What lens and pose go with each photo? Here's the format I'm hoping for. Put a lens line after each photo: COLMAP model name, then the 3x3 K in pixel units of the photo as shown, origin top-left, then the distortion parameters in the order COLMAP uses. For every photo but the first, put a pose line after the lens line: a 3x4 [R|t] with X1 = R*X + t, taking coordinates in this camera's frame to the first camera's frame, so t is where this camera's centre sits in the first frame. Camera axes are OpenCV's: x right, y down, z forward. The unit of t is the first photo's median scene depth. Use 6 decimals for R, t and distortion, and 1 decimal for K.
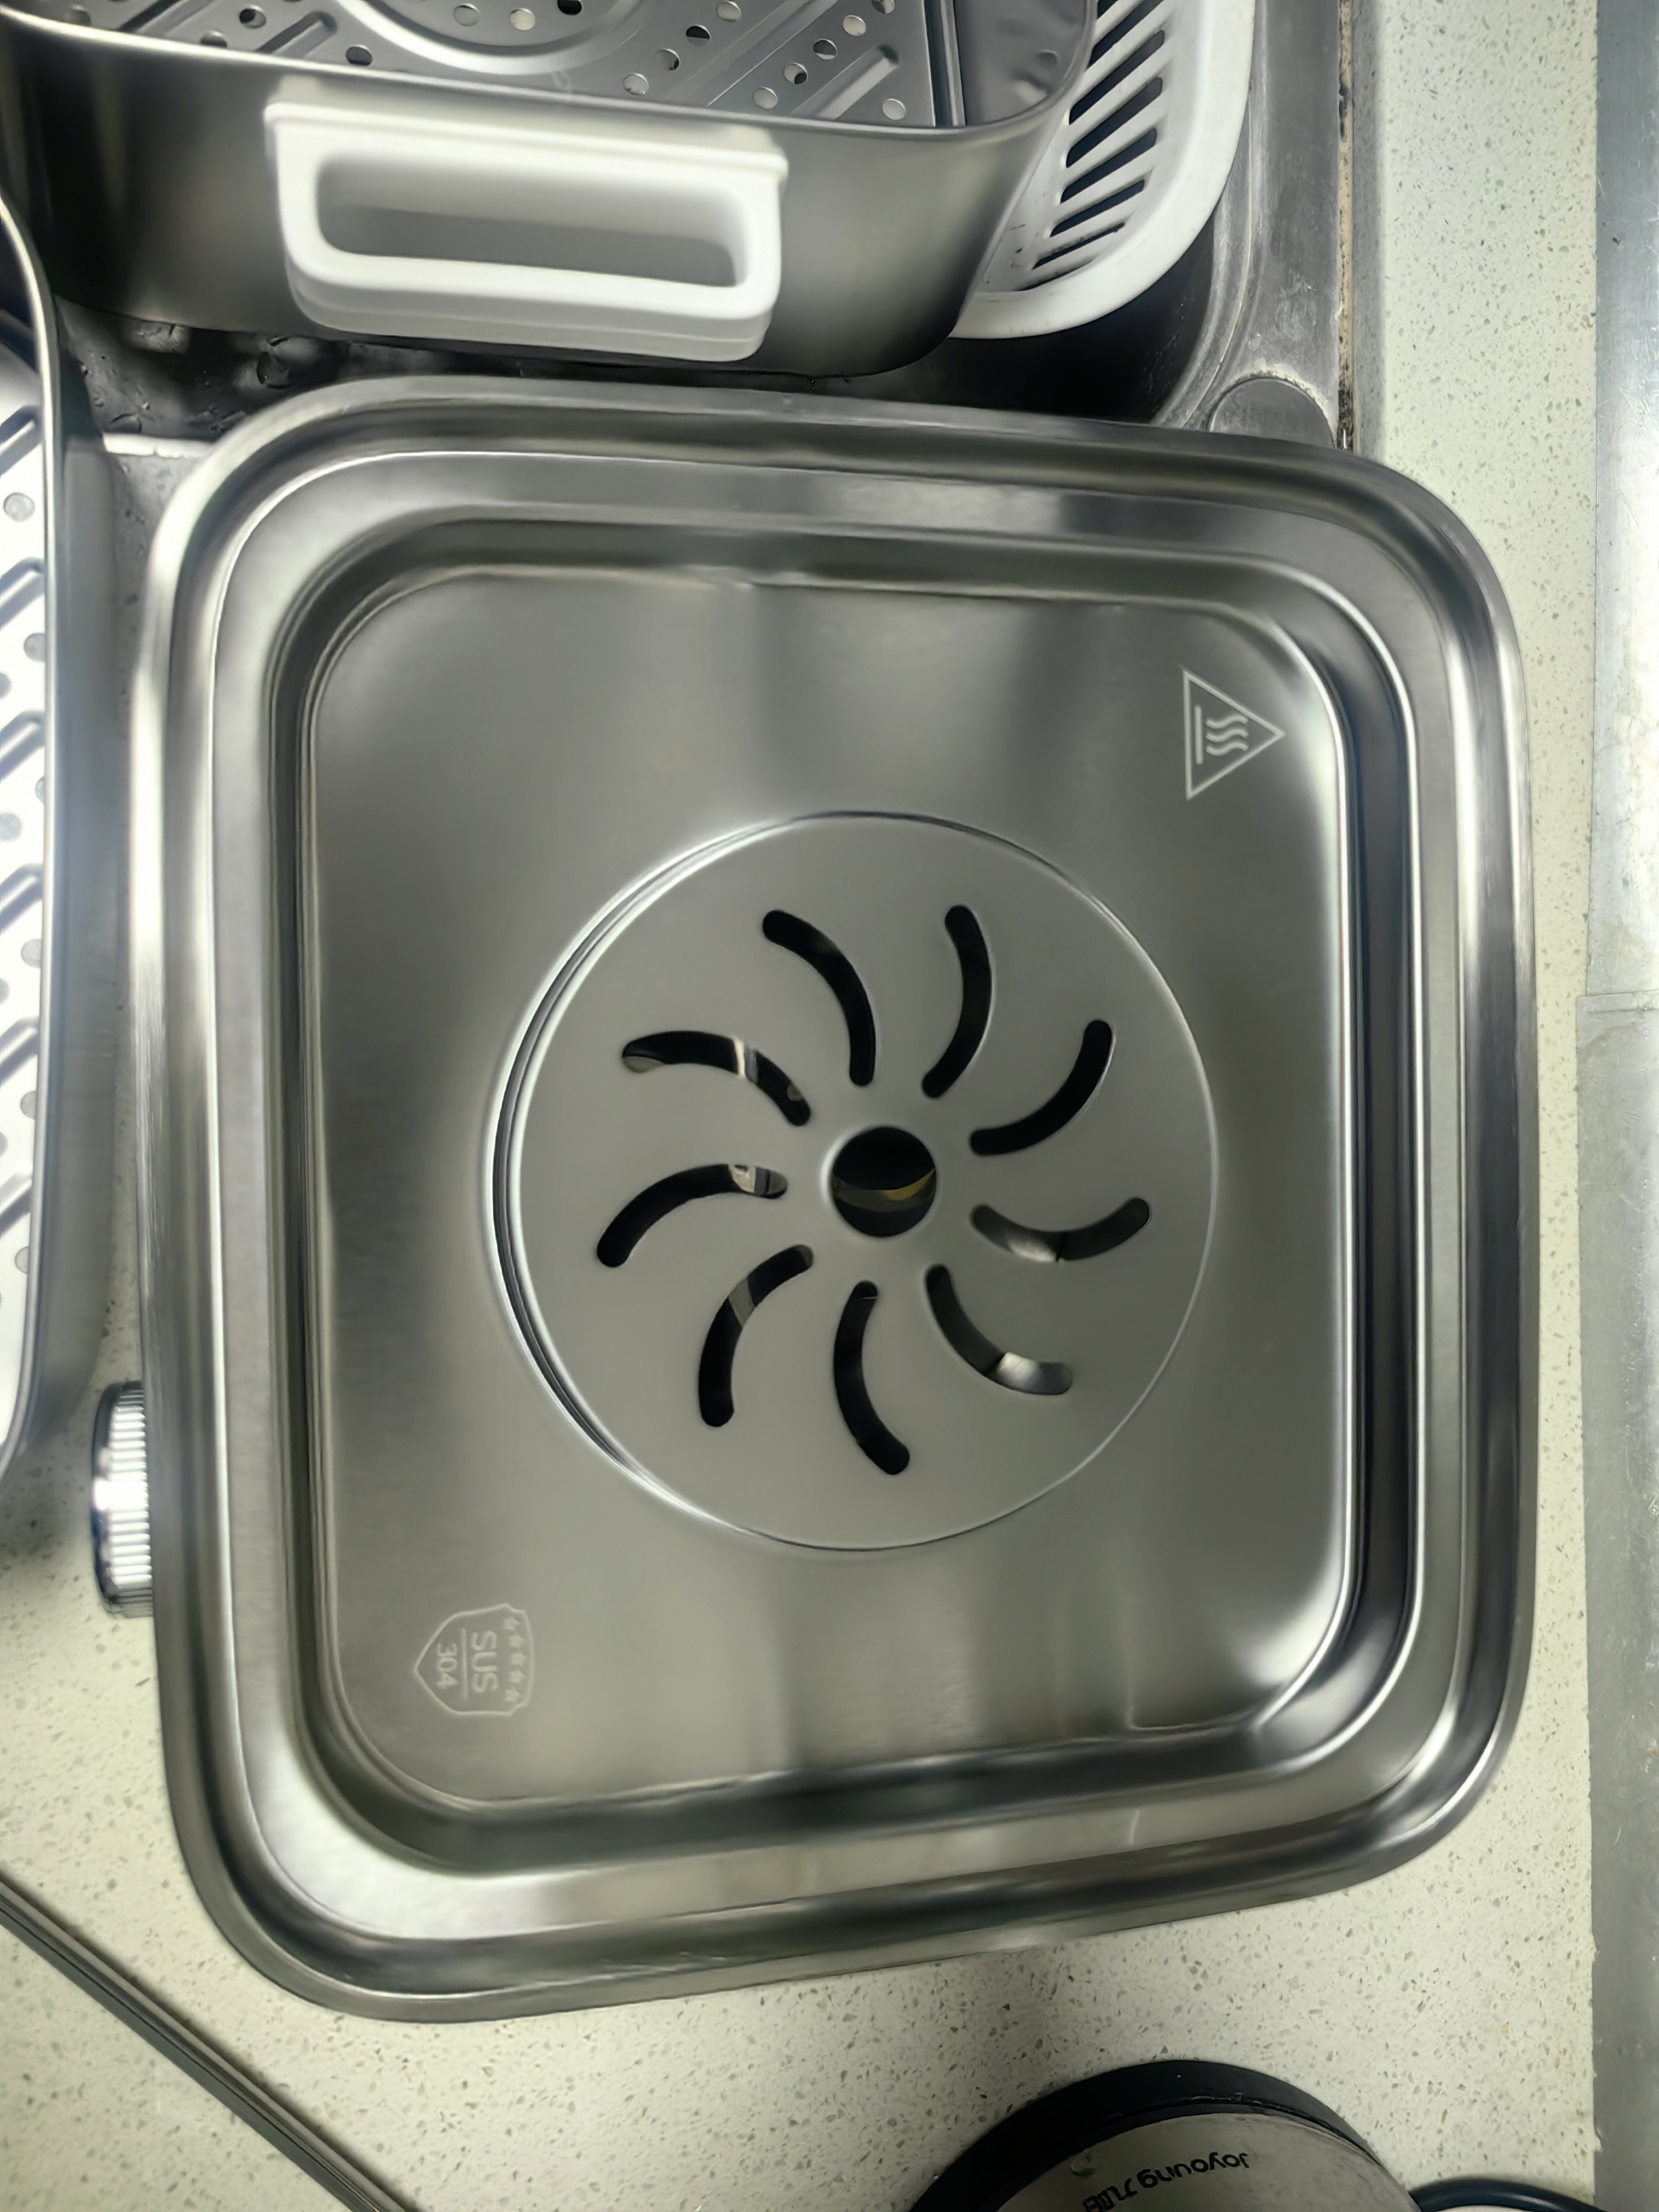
lens RADIAL K [[1754.1, 0, 829.4], [0, 1754.1, 1102.1], [0, 0, 1]] dist [-0.023841, -0.017305]
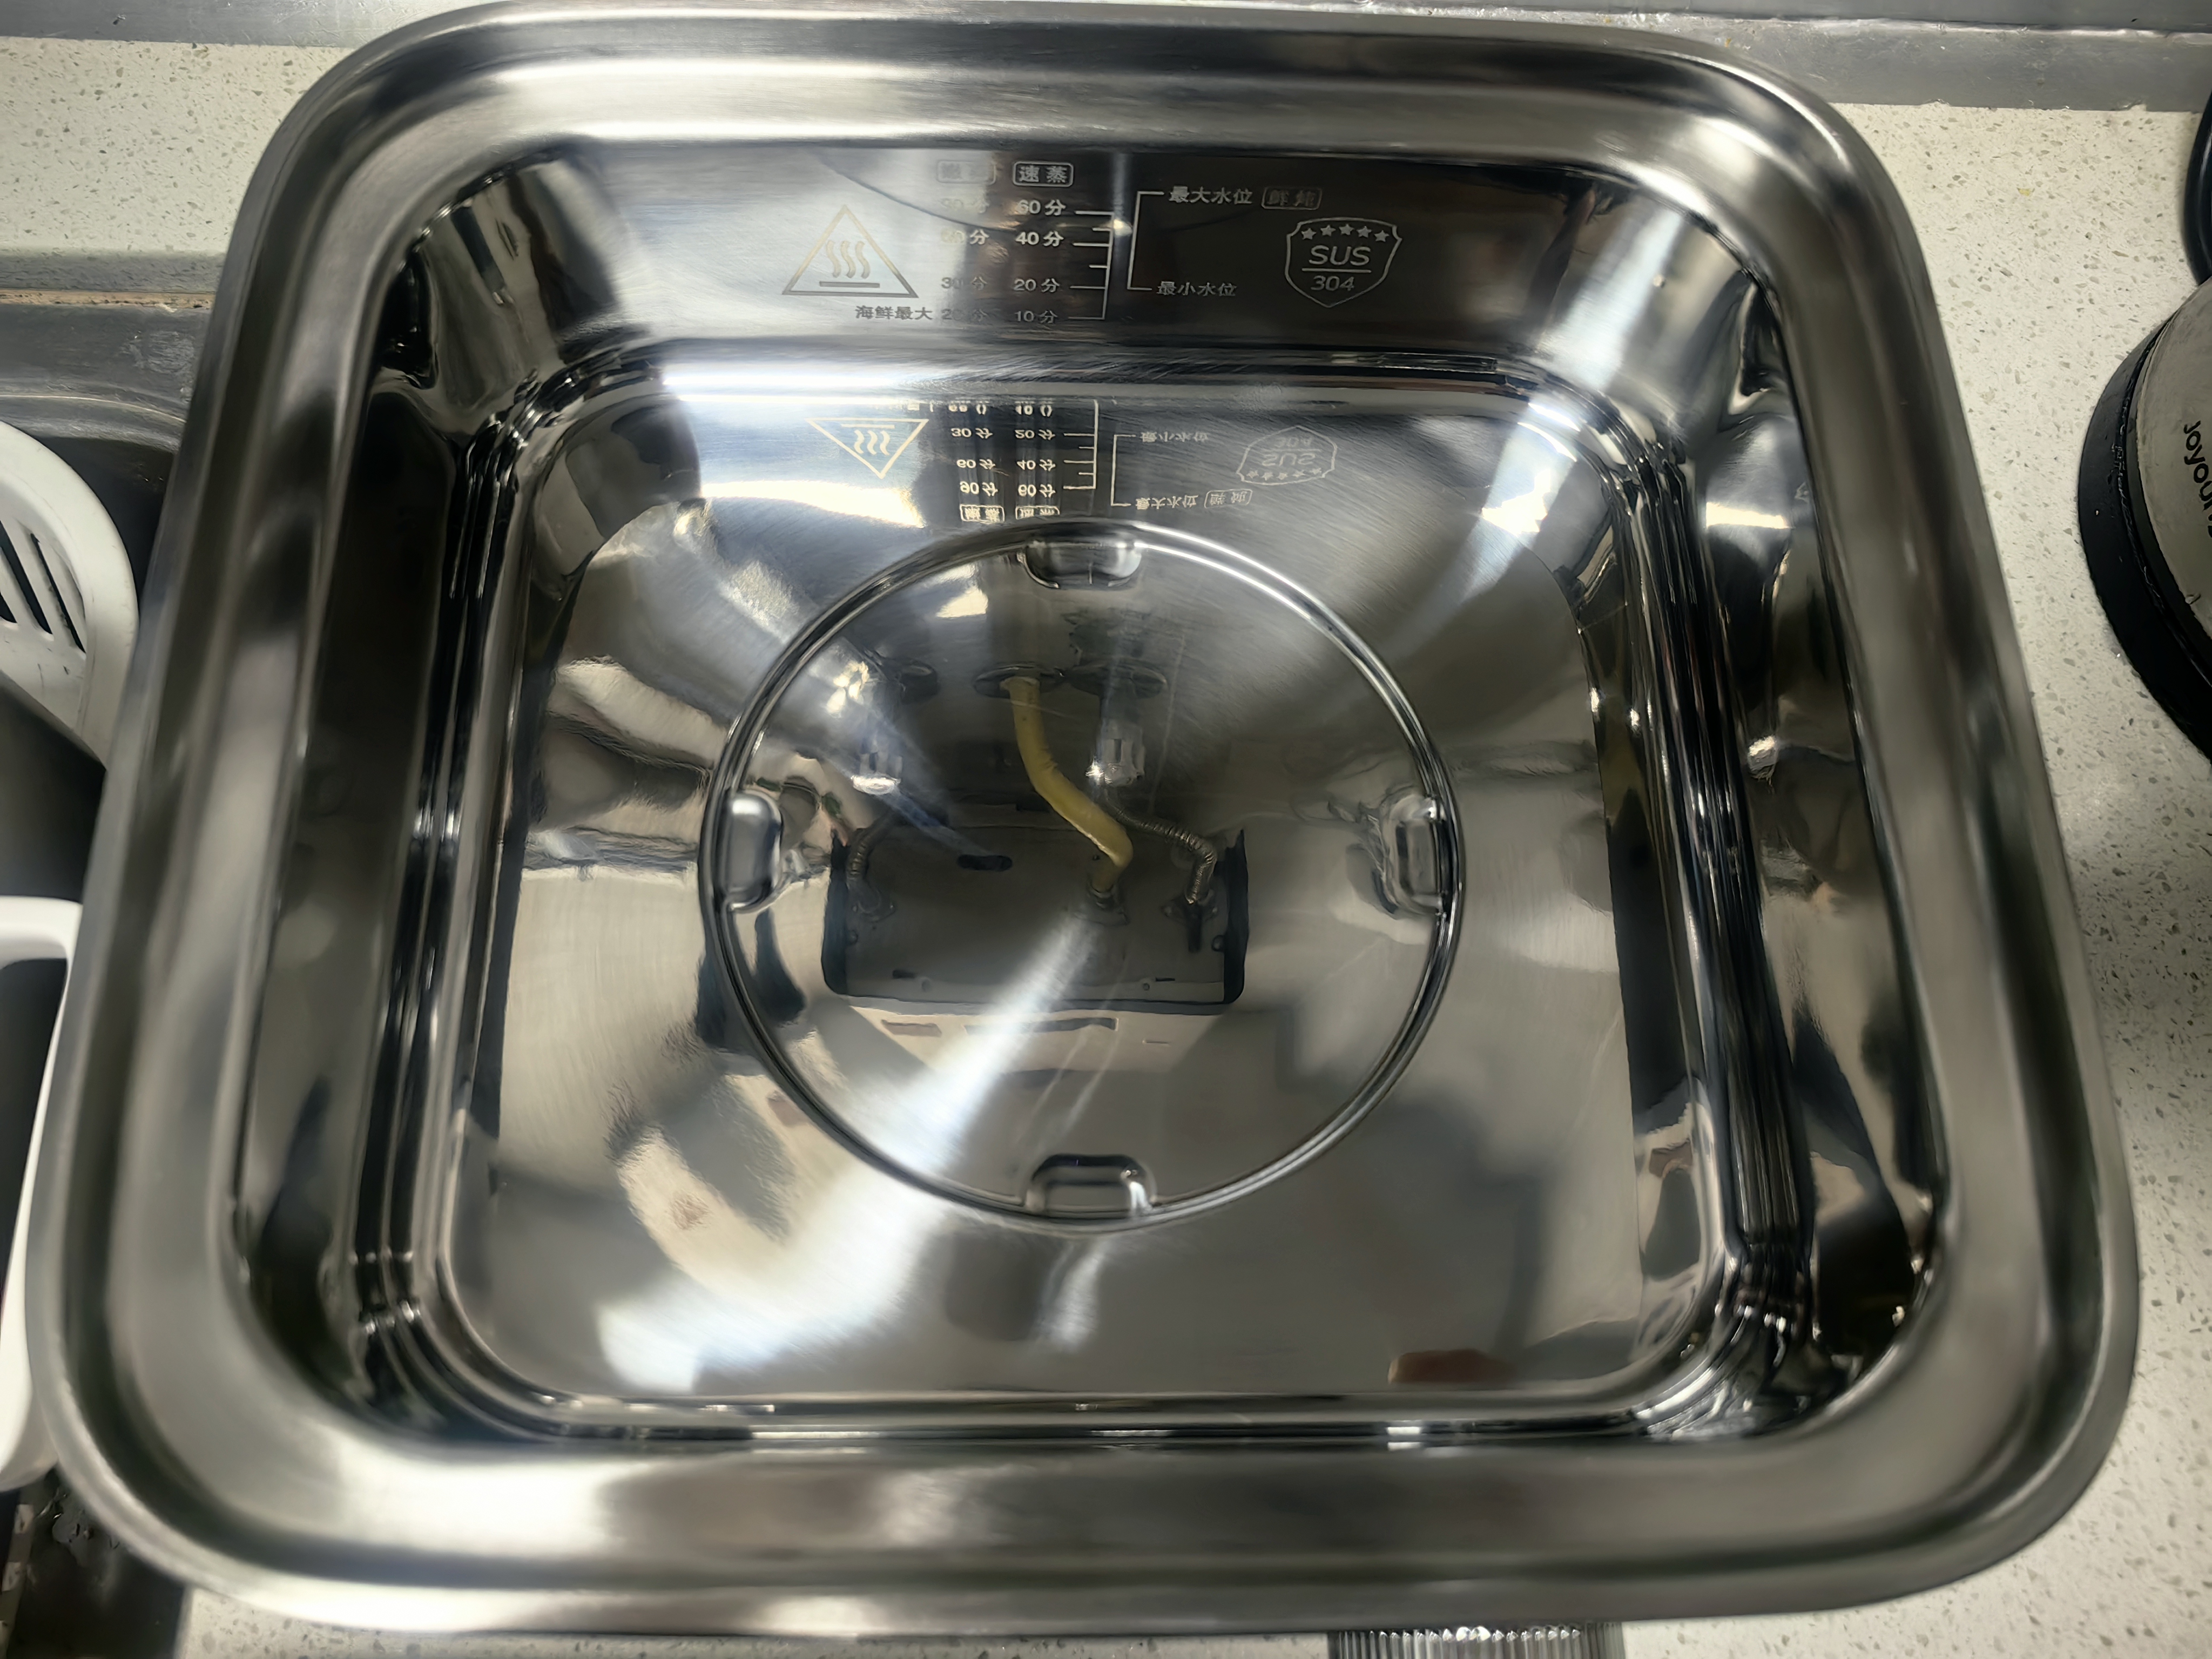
lens RADIAL K [[1754.1, 0, 1107.7], [0, 1754.1, 831.9], [0, 0, 1]] dist [-0.023841, -0.017305]
pose [[0.018490, -0.991999, 0.124883, -0.083963], [0.999501, 0.021540, 0.023119, 0.022581], [-0.025624, 0.124393, 0.991902, 0.122880]]
